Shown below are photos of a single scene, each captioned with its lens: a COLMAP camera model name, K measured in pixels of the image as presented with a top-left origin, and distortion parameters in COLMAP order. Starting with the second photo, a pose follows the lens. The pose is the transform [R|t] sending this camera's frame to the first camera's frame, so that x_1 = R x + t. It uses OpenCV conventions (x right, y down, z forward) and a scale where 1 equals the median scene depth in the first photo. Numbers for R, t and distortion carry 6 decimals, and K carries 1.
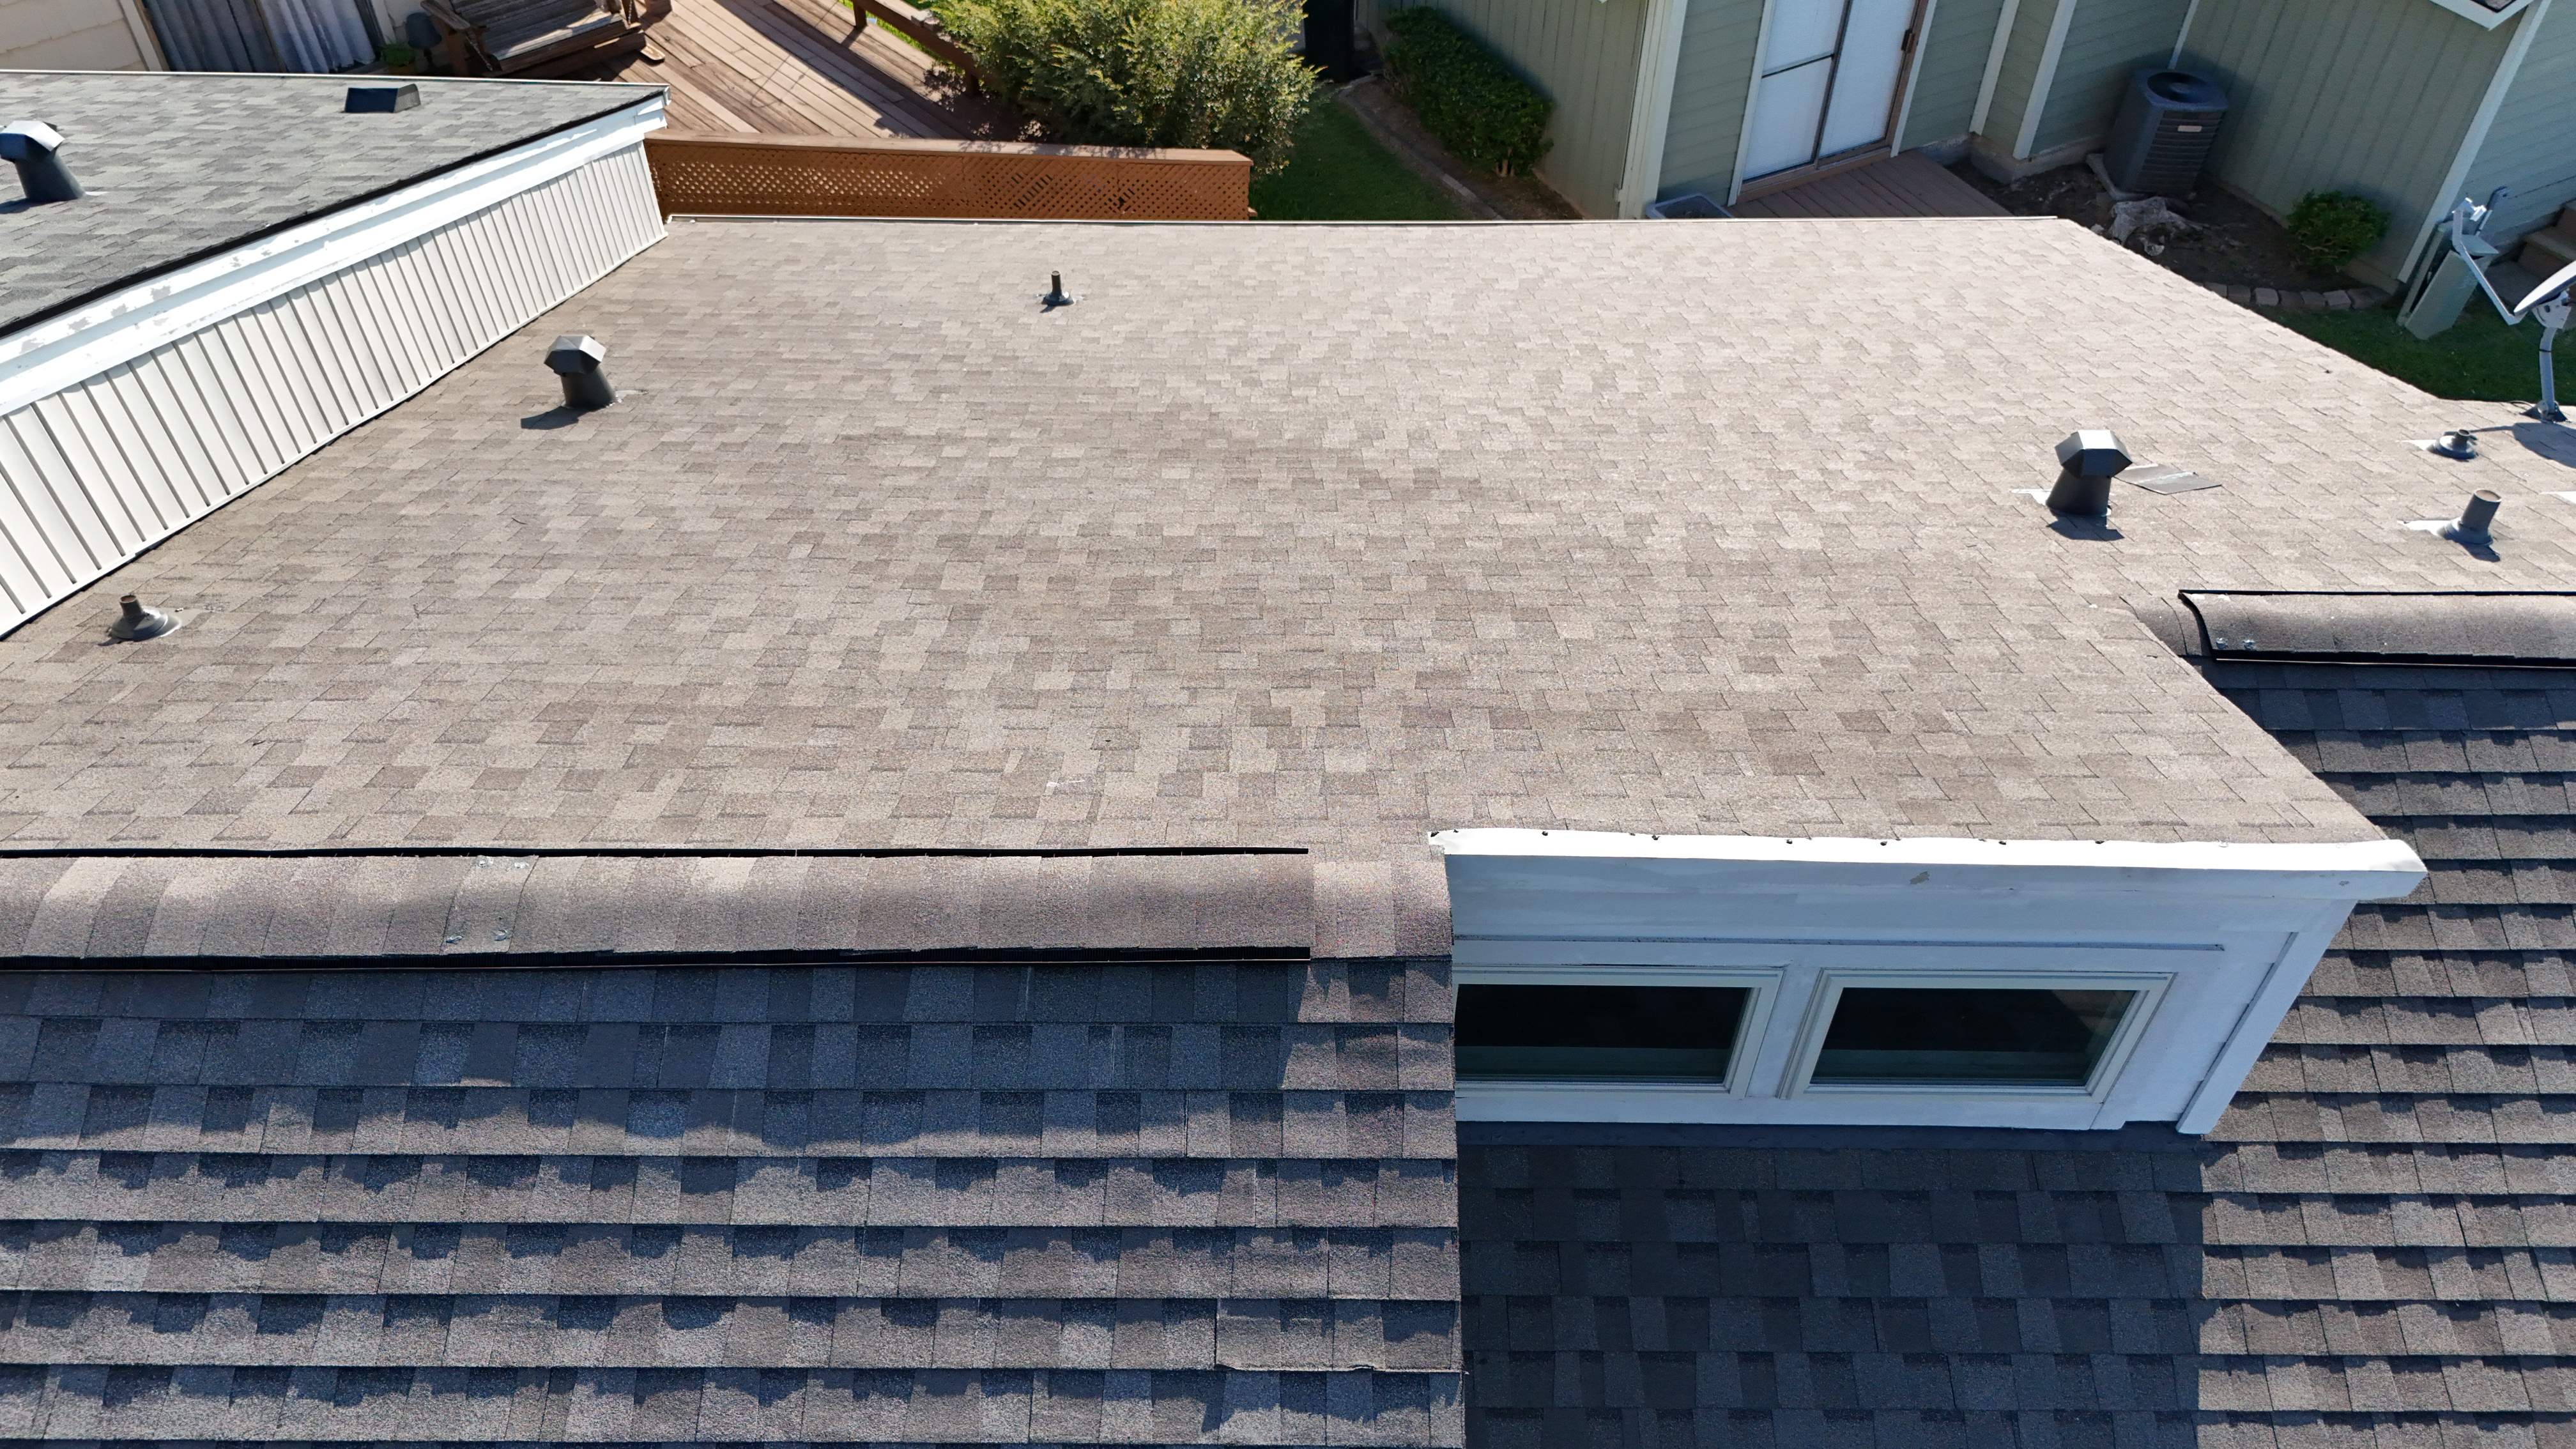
lens RADIAL K [[1900.2, 0, 1288.0], [0, 1900.2, 724.5], [0, 0, 1]] dist [0.064654, -0.066671]
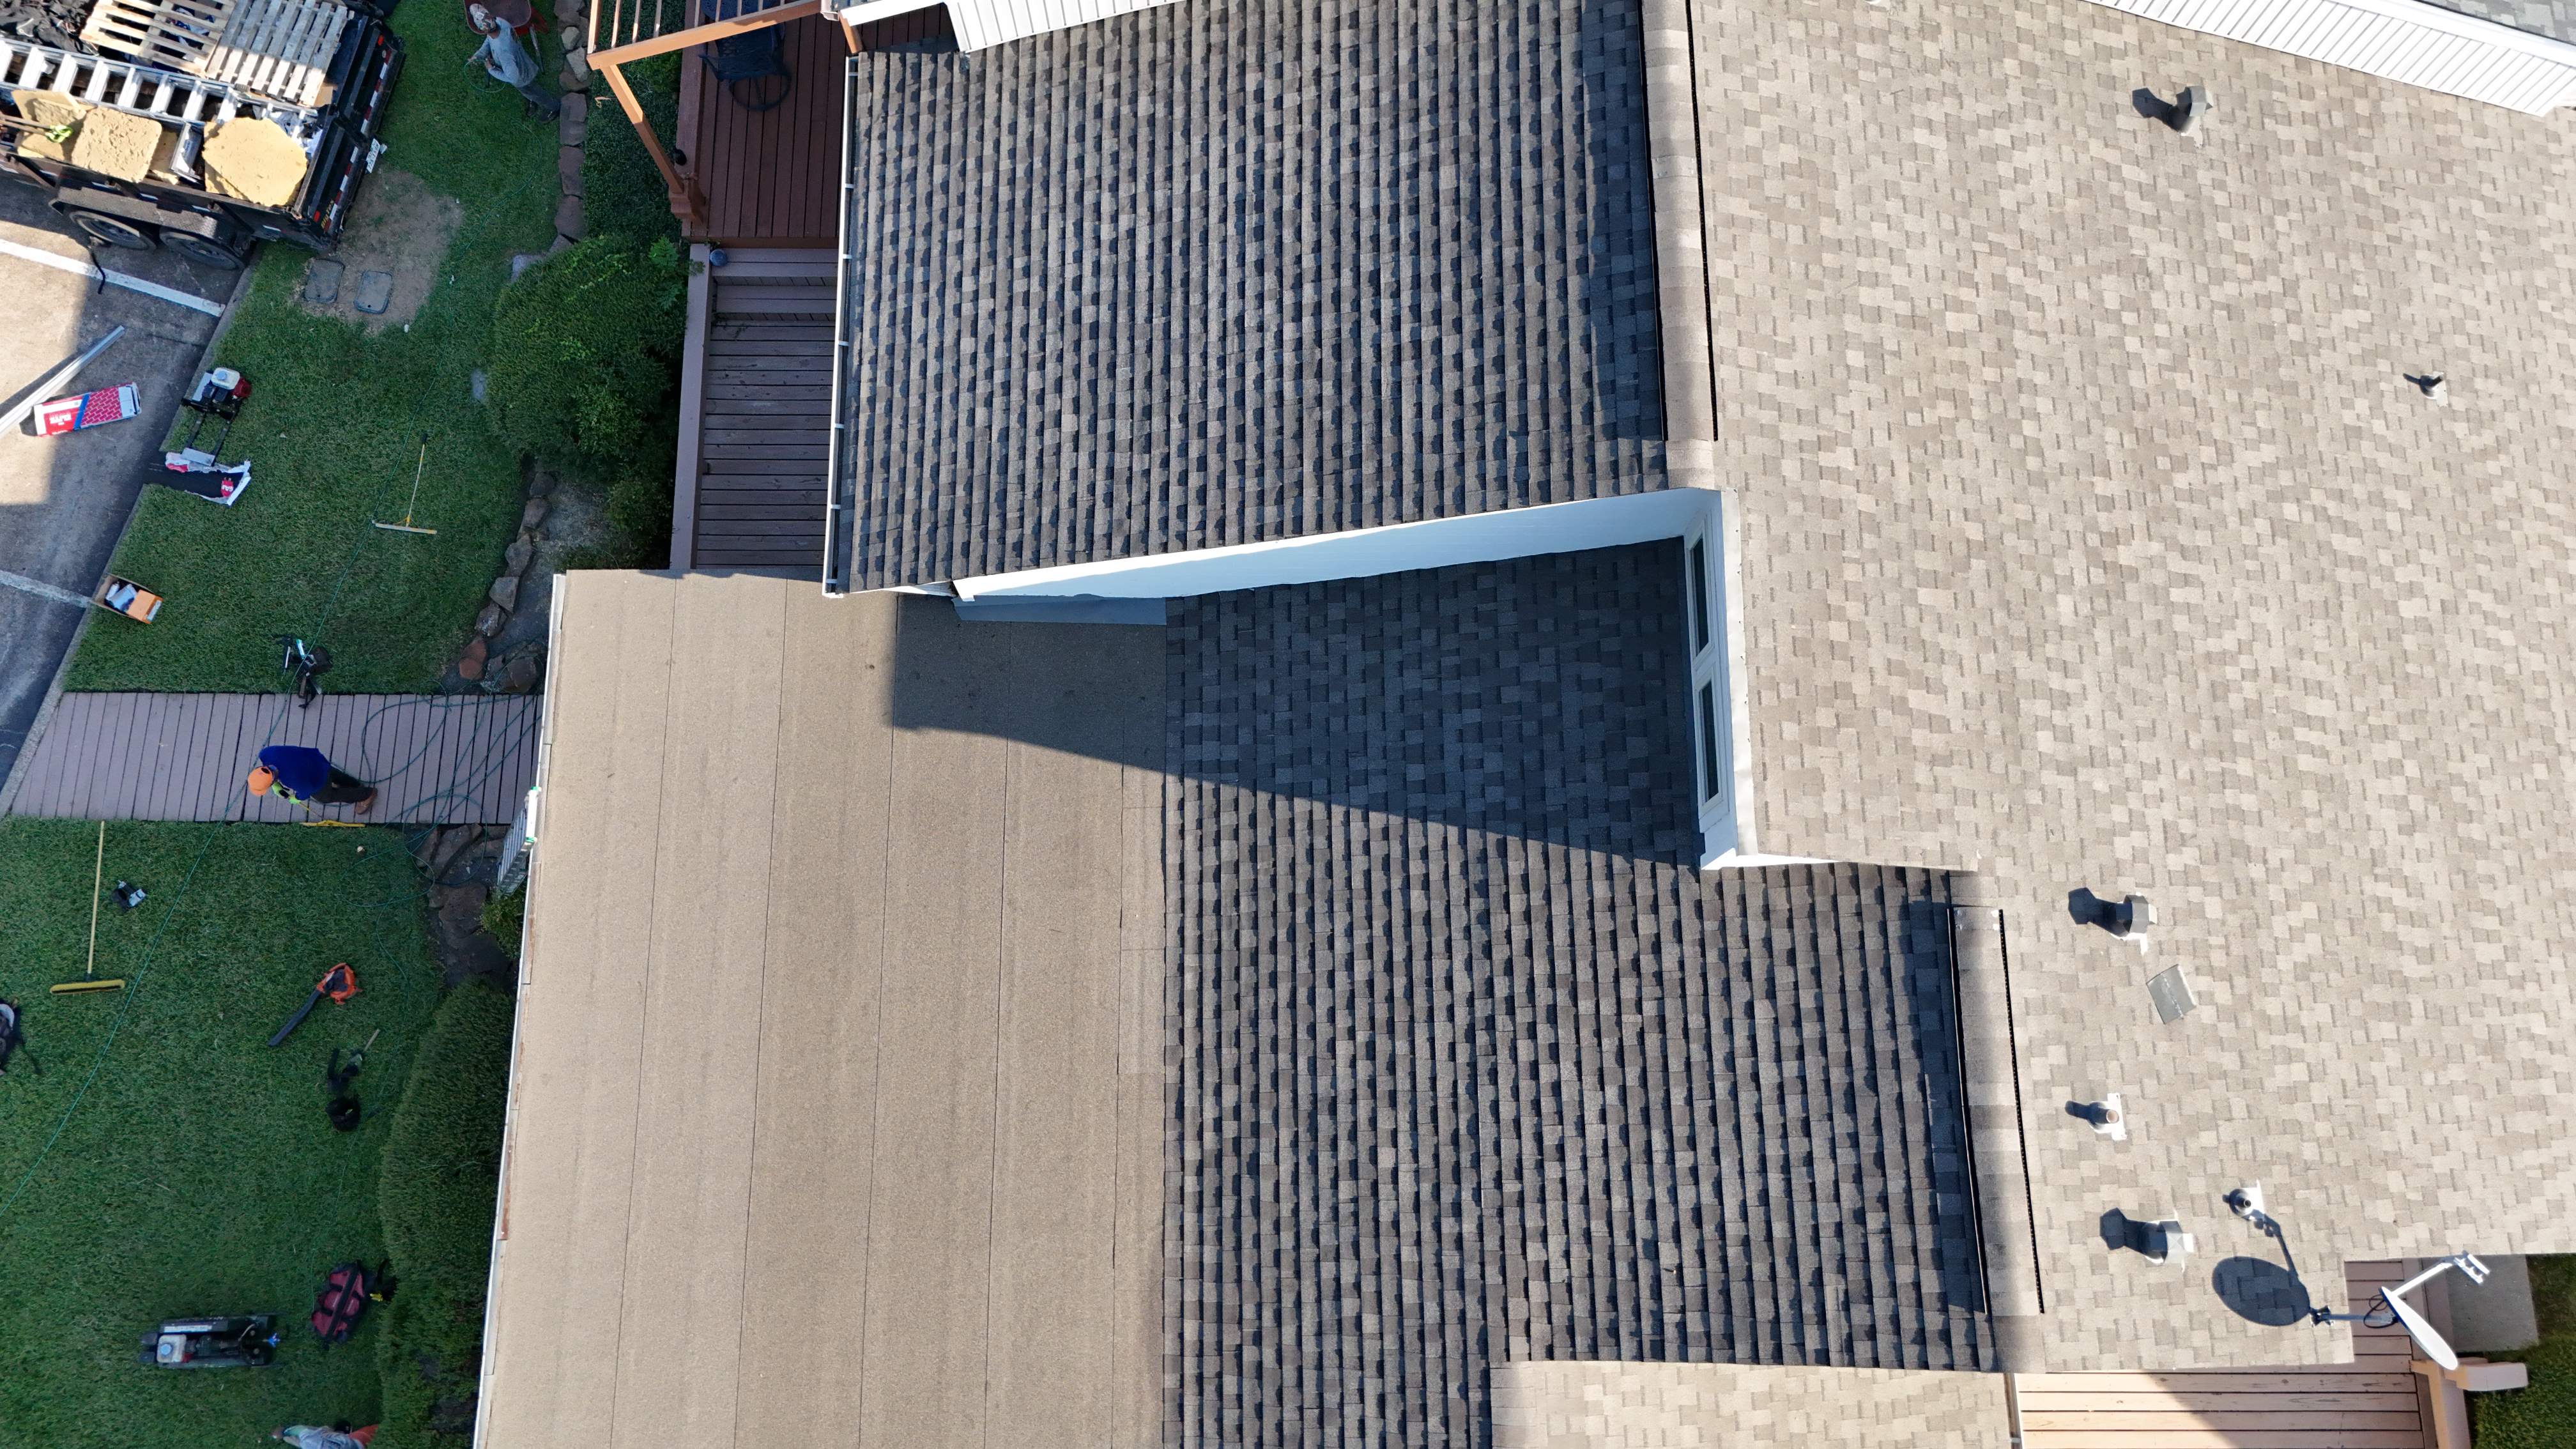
lens RADIAL K [[1879.1, 0, 1282.6], [0, 1879.1, 715.7], [0, 0, 1]] dist [0.118391, -0.262303]
pose [[0.009258, 0.972748, -0.231679, 0.869093], [-0.711385, 0.169232, 0.682123, -1.086512], [0.702742, 0.158498, 0.693565, -1.047867]]
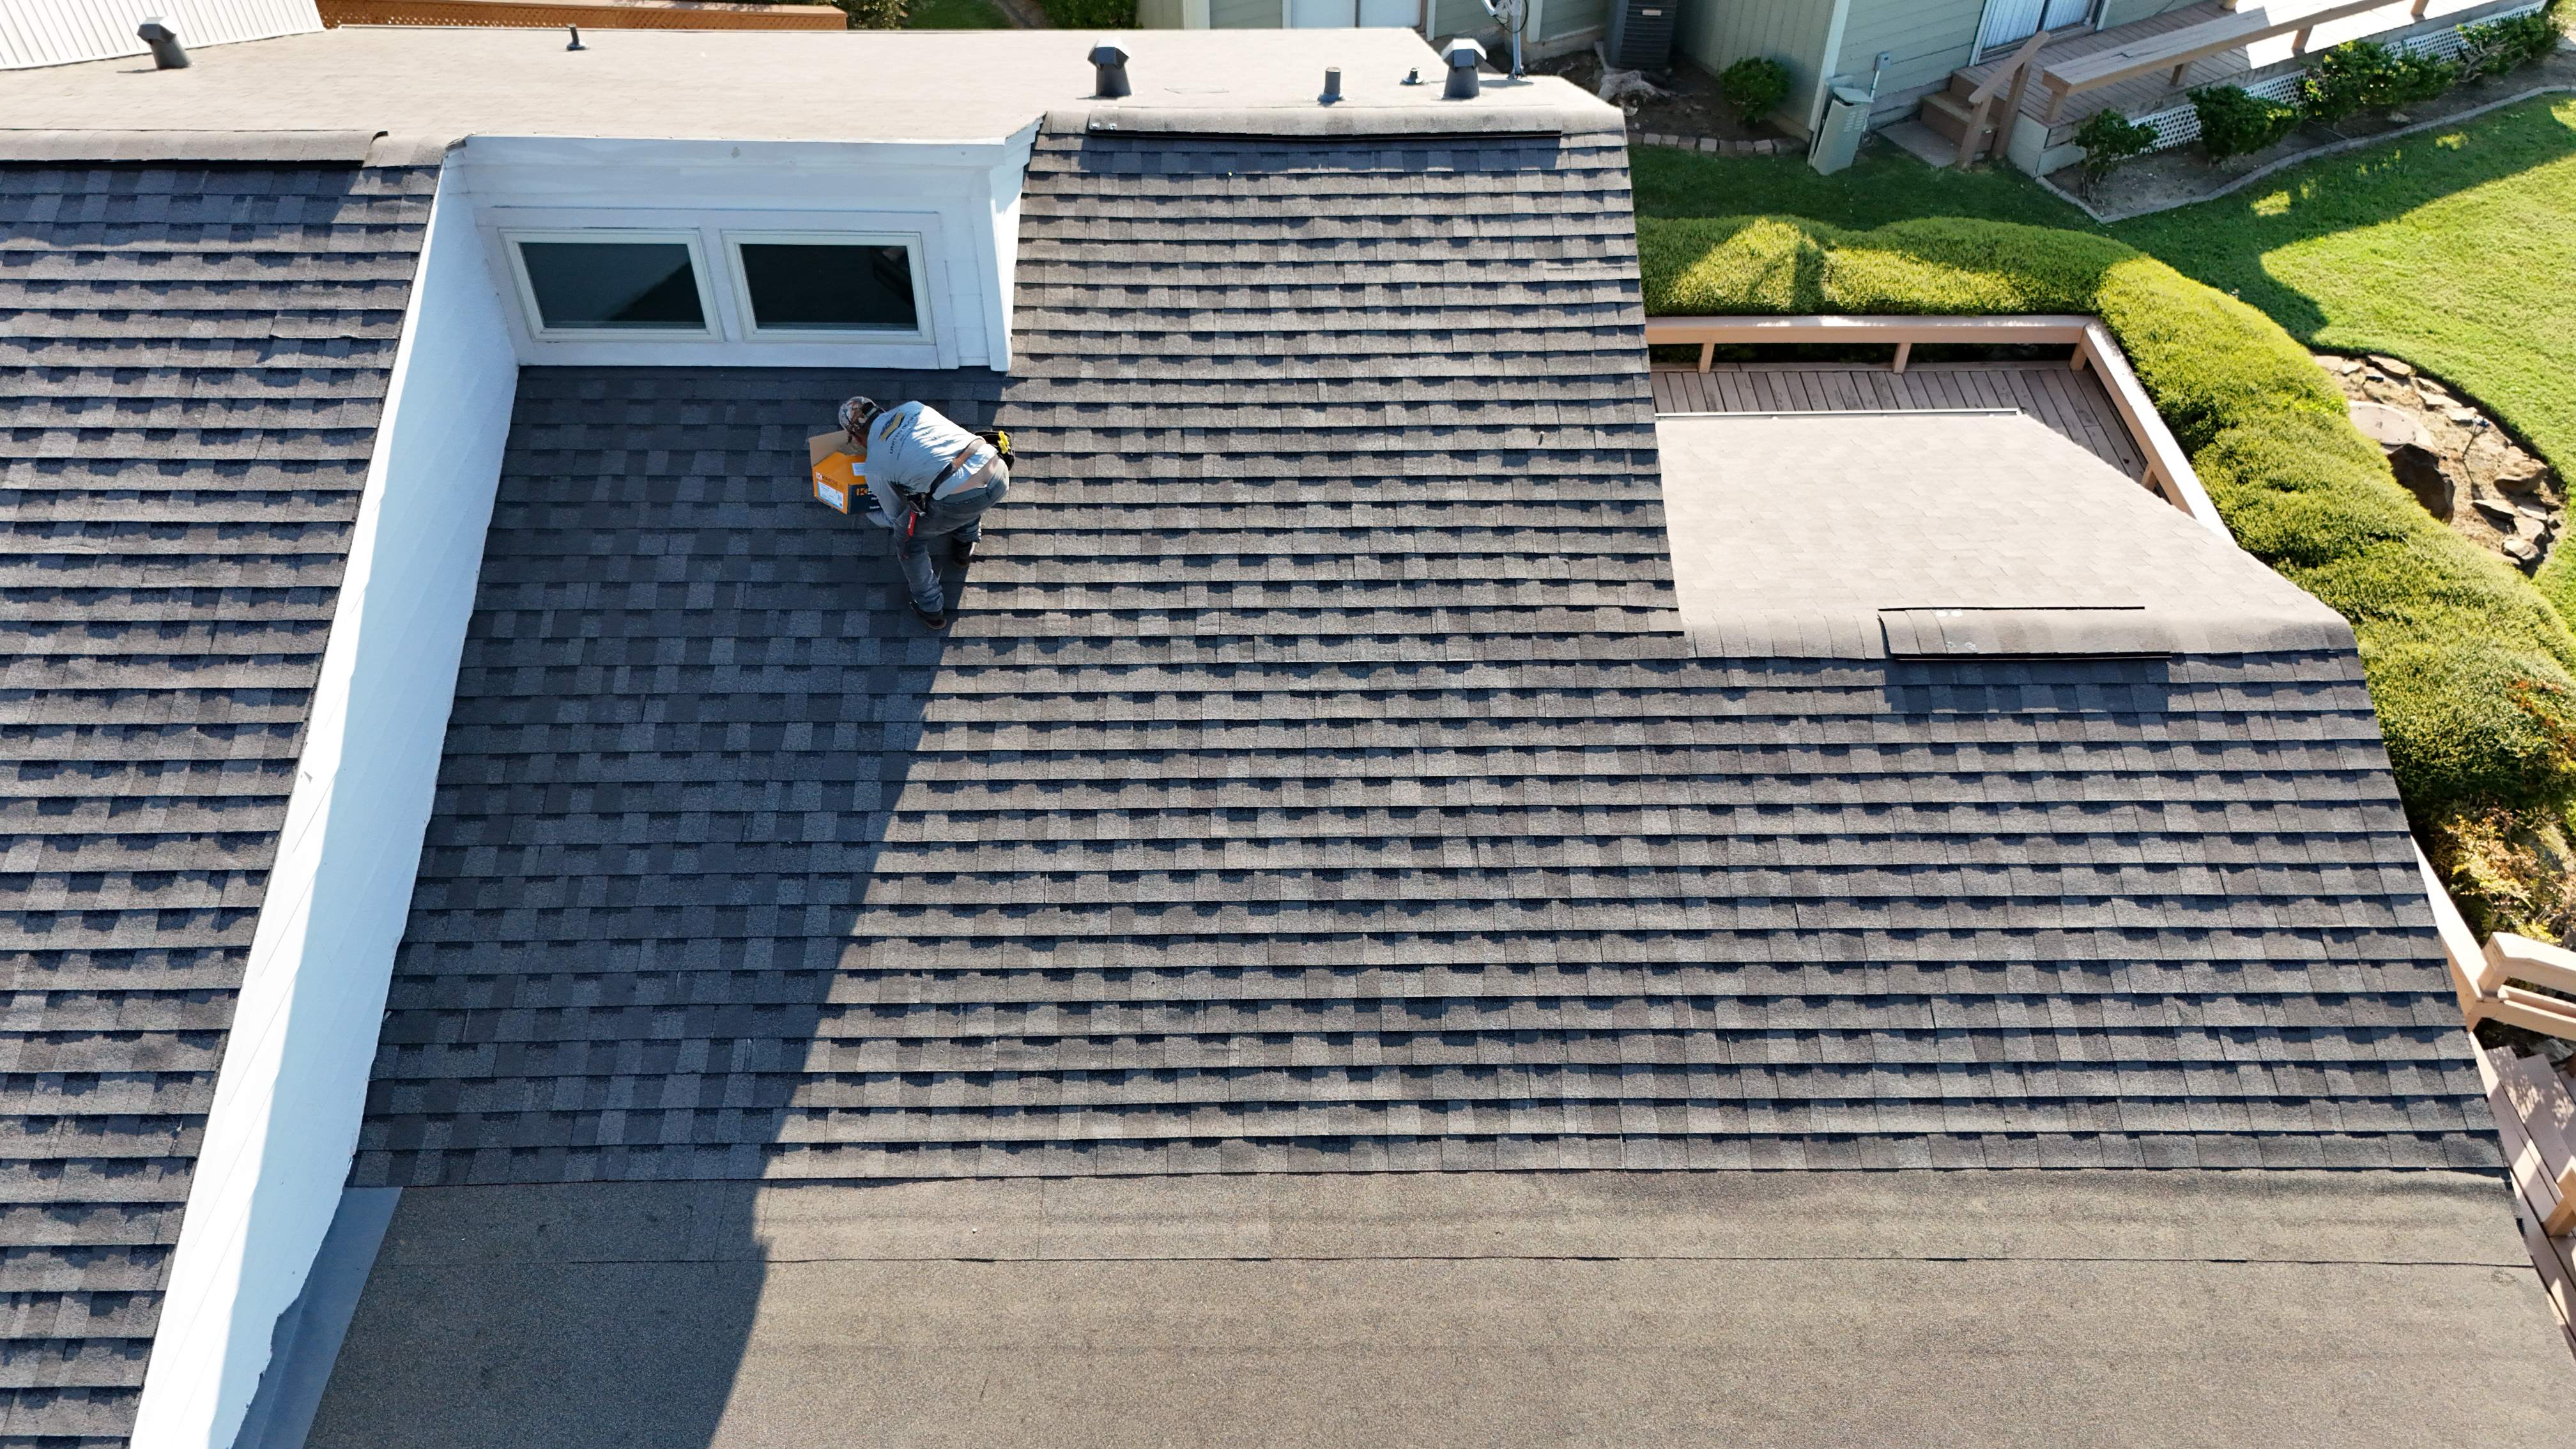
lens RADIAL K [[1896.0, 0, 1288.0], [0, 1896.0, 724.5], [0, 0, 1]] dist [0.087558, -0.096998]
pose [[0.999957, -0.006331, 0.006734, 0.749271], [0.006518, 0.999585, -0.028061, 0.605647], [-0.006553, 0.028103, 0.999584, -0.724562]]
